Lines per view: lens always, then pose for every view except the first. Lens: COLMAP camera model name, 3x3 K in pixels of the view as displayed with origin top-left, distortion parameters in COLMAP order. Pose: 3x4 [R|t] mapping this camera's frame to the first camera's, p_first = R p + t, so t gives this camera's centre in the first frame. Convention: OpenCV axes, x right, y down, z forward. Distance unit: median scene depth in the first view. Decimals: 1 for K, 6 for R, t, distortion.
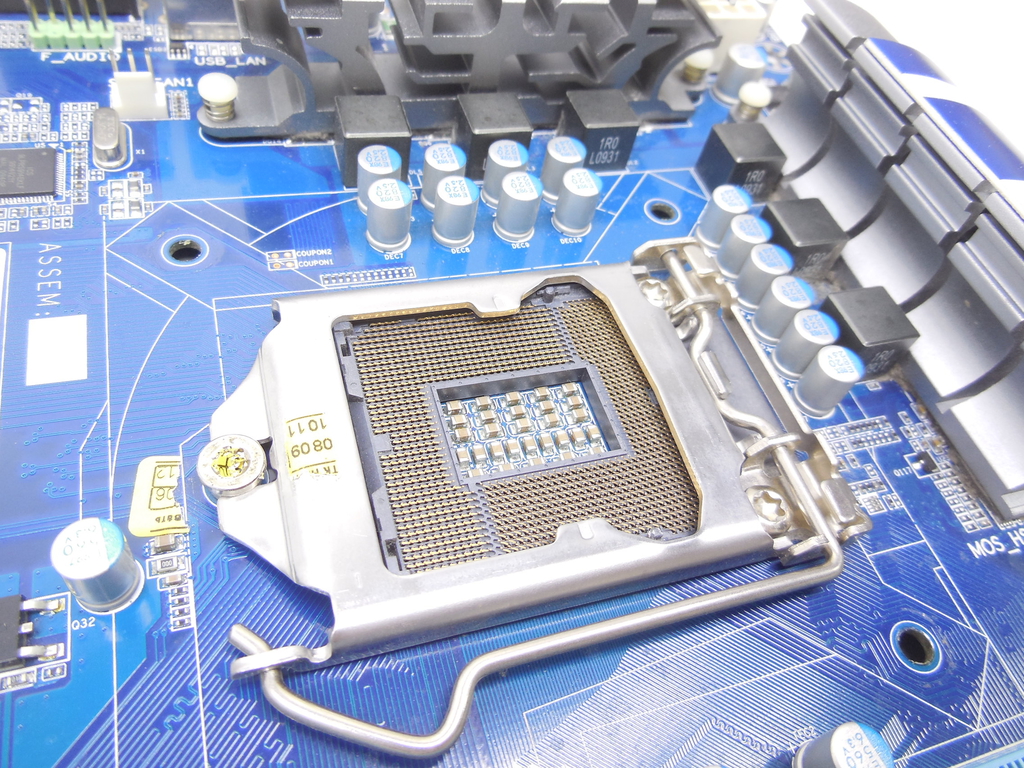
lens RADIAL K [[750.2, 0, 487.4], [0, 750.2, 381.7], [0, 0, 1]] dist [-0.004019, -0.000300]
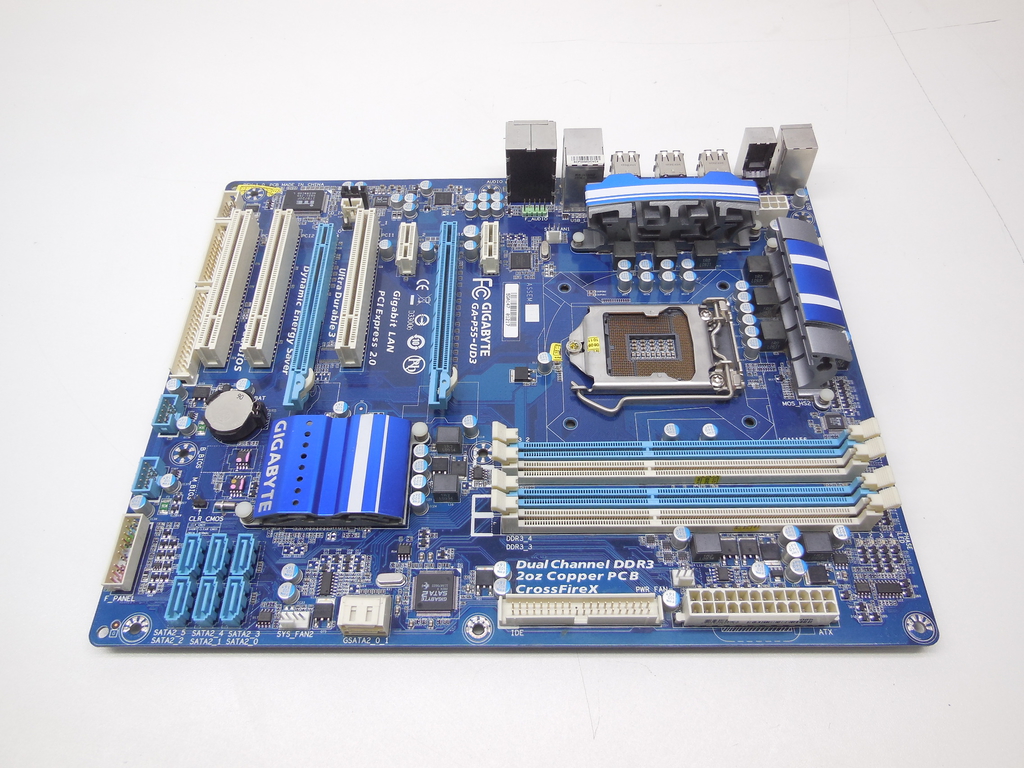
lens RADIAL K [[765.1, 0, 514.8], [0, 765.1, 387.7], [0, 0, 1]] dist [-0.003185, 0.000103]
pose [[0.942146, 0.138255, -0.305363, 0.518051], [-0.127471, 0.990312, 0.055080, 0.114711], [0.310020, -0.012968, 0.950642, -2.418142]]
